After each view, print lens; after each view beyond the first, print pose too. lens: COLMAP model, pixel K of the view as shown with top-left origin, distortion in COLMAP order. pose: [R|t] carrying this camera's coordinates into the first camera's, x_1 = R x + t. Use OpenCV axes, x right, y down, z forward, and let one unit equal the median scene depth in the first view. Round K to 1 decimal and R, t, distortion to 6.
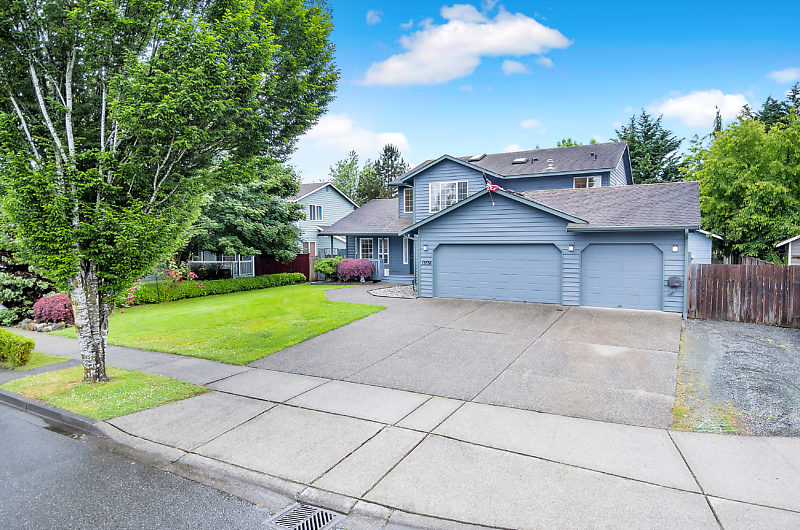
lens RADIAL K [[478.6, 0, 427.4], [0, 478.6, 269.1], [0, 0, 1]] dist [0.018309, -0.001555]
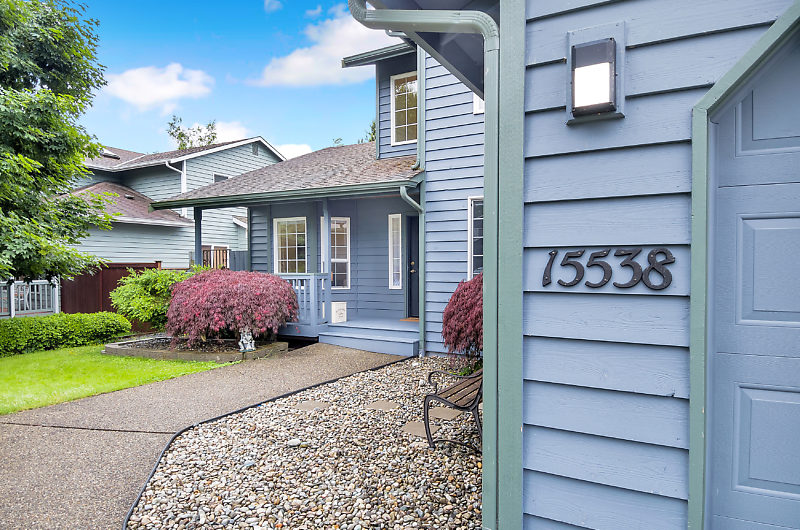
lens RADIAL K [[490.7, 0, 411.0], [0, 490.7, 278.4], [0, 0, 1]] dist [0.067772, -0.132851]
pose [[0.999538, 0.001220, -0.030369, -0.024405], [-0.002210, 0.999466, -0.032613, -0.006647], [0.030313, 0.032665, 0.999007, 0.683700]]
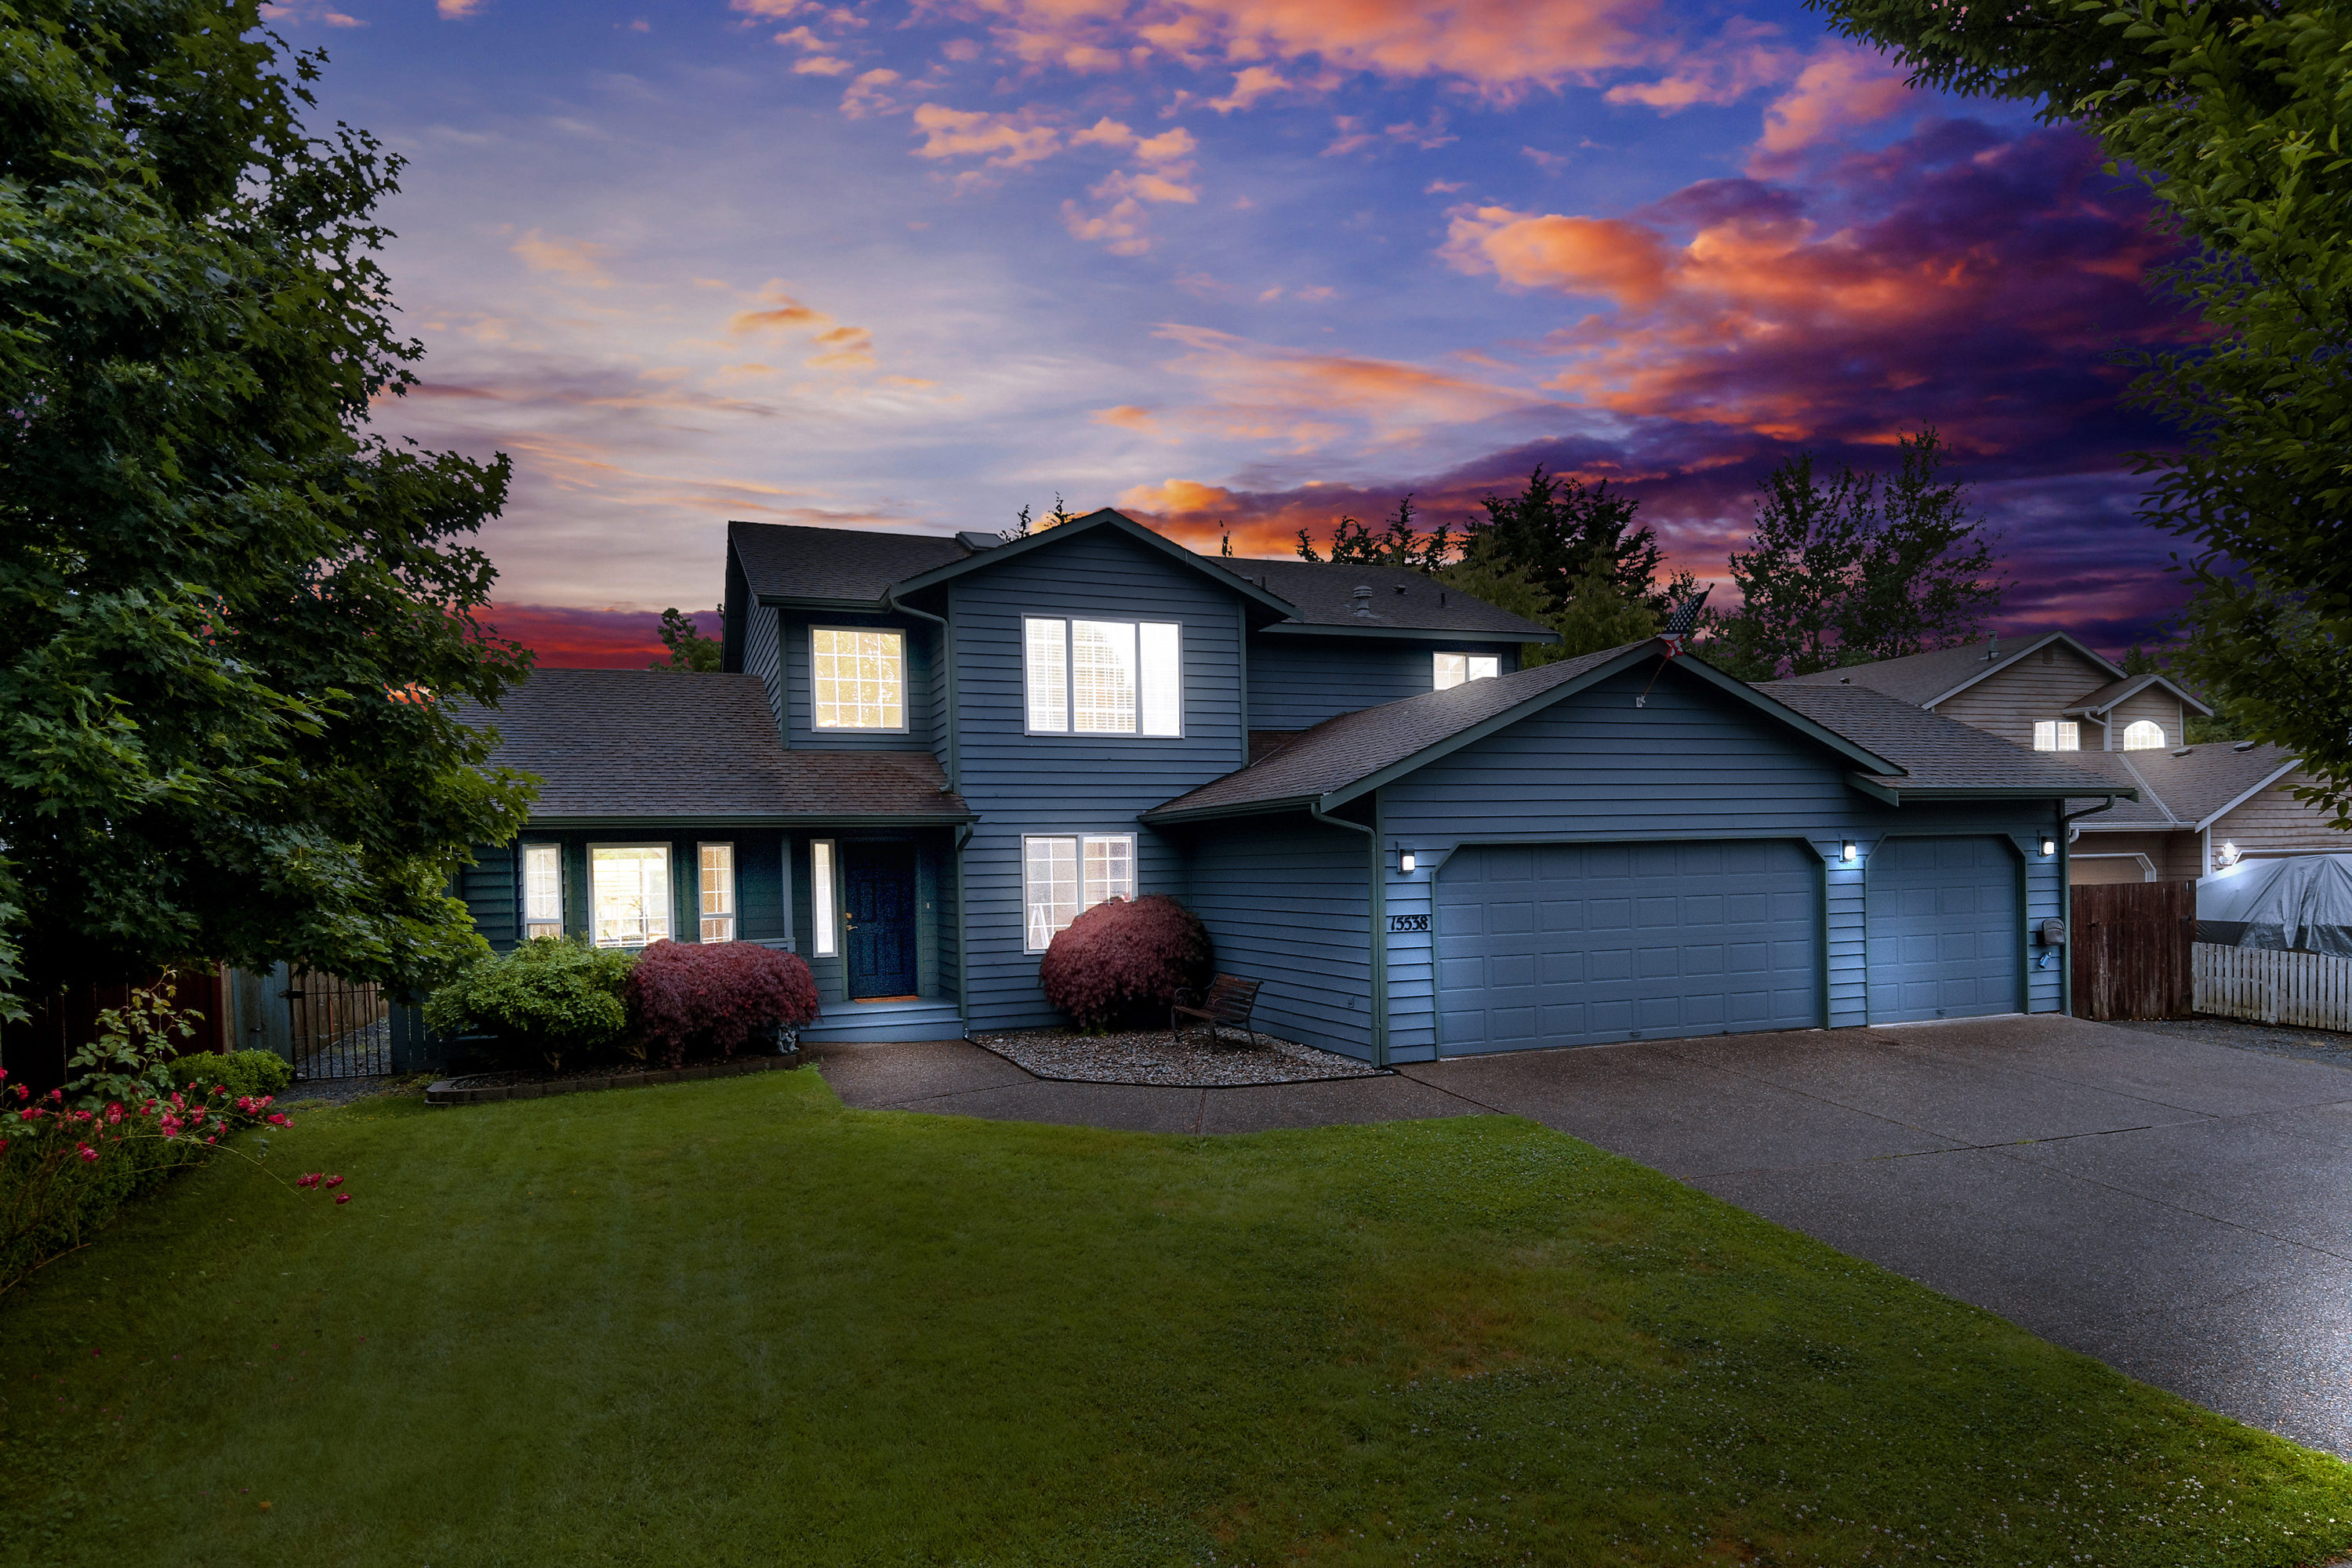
lens RADIAL K [[1388.6, 0, 1258.3], [0, 1388.6, 881.2], [0, 0, 1]] dist [0.063888, -0.050004]
pose [[0.654496, -0.022879, 0.755720, -0.446716], [0.066261, 0.997432, -0.027188, -0.015591], [-0.753157, 0.067869, 0.654331, 0.440243]]
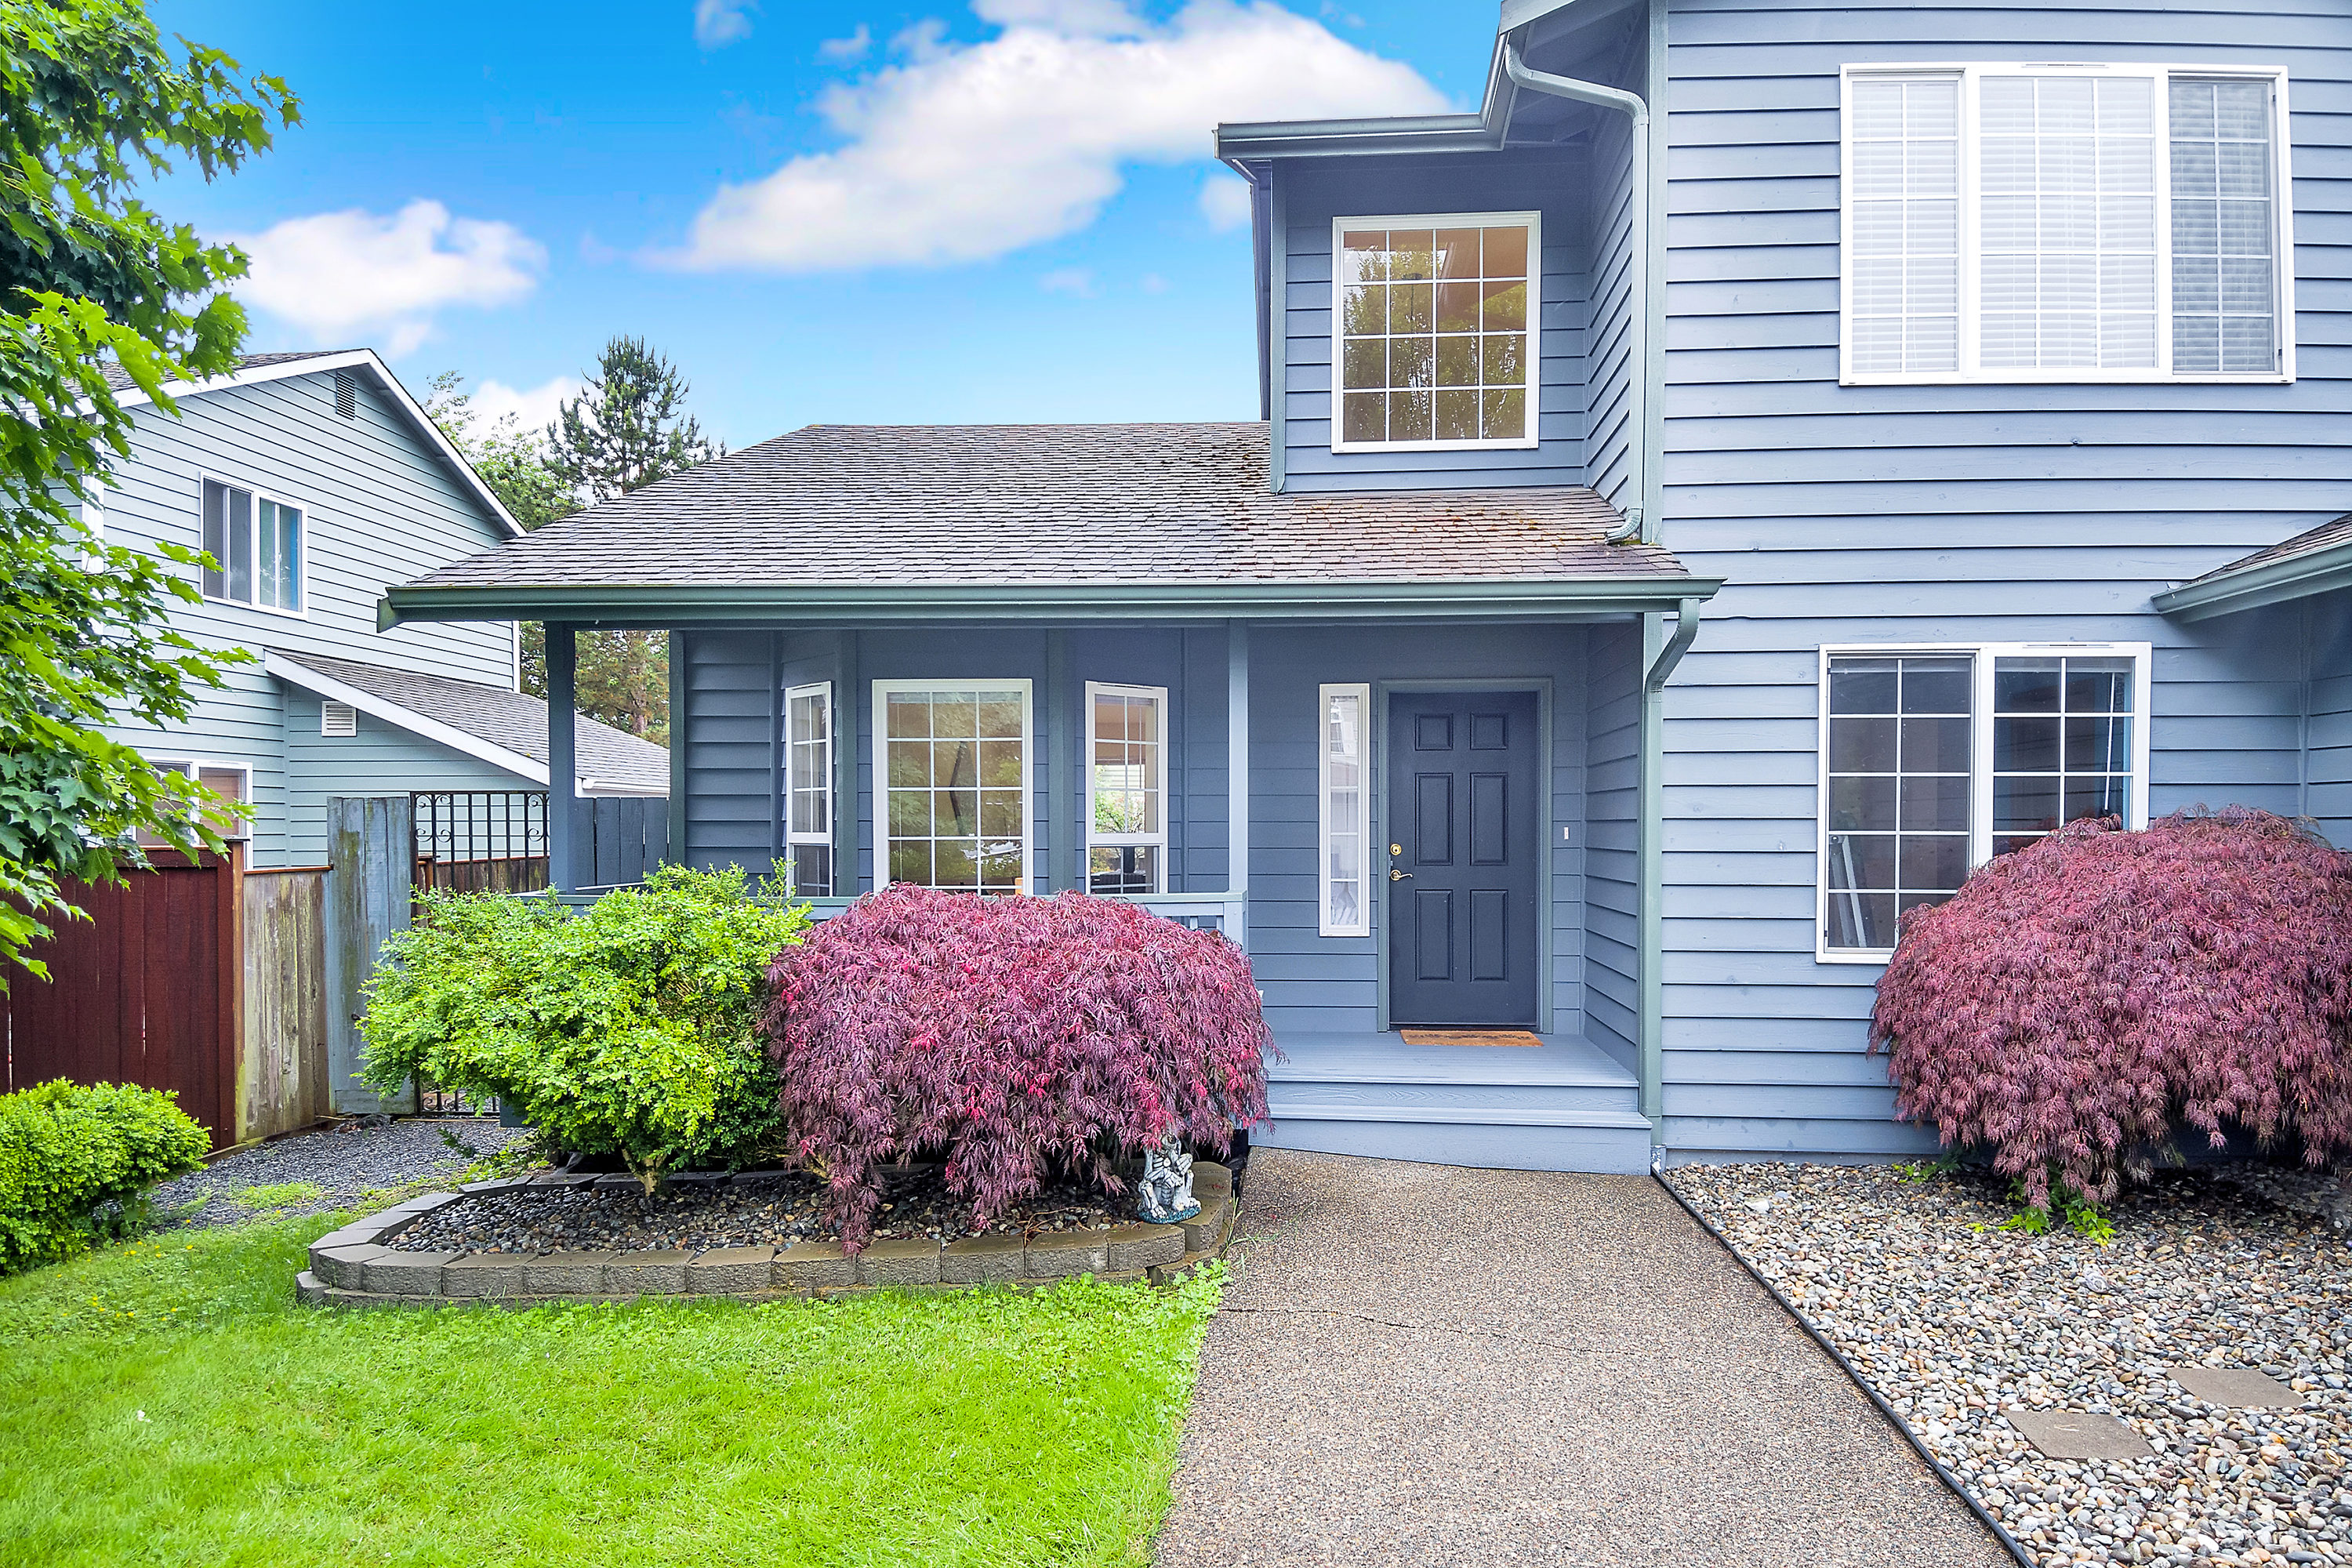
lens RADIAL K [[1456.1, 0, 1237.1], [0, 1456.1, 822.5], [0, 0, 1]] dist [0.102955, -0.138799]
pose [[0.920780, 0.001638, 0.390080, -0.209632], [0.022658, 0.998078, -0.057675, -0.018674], [-0.389425, 0.061945, 0.918973, 0.769775]]
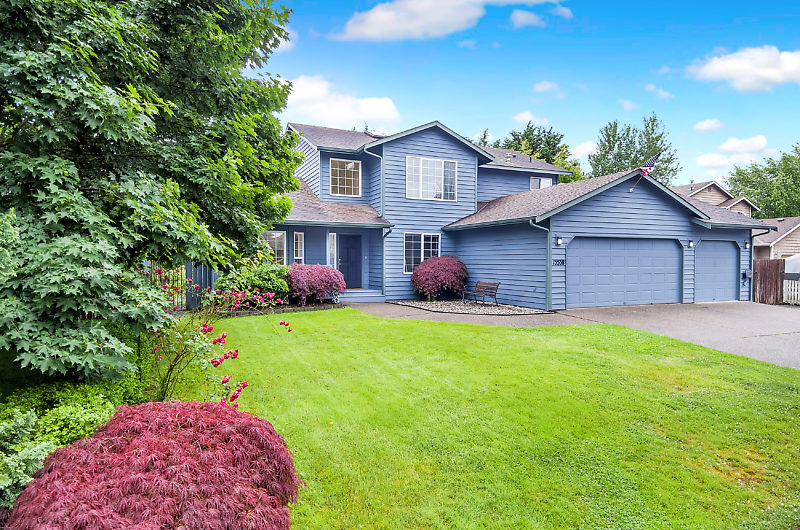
lens RADIAL K [[478.6, 0, 427.4], [0, 478.6, 269.1], [0, 0, 1]] dist [0.018309, -0.001555]
pose [[0.616850, -0.013574, 0.786964, -0.523943], [0.043506, 0.998911, -0.016873, 0.000372], [-0.785878, 0.044646, 0.616768, 0.530408]]
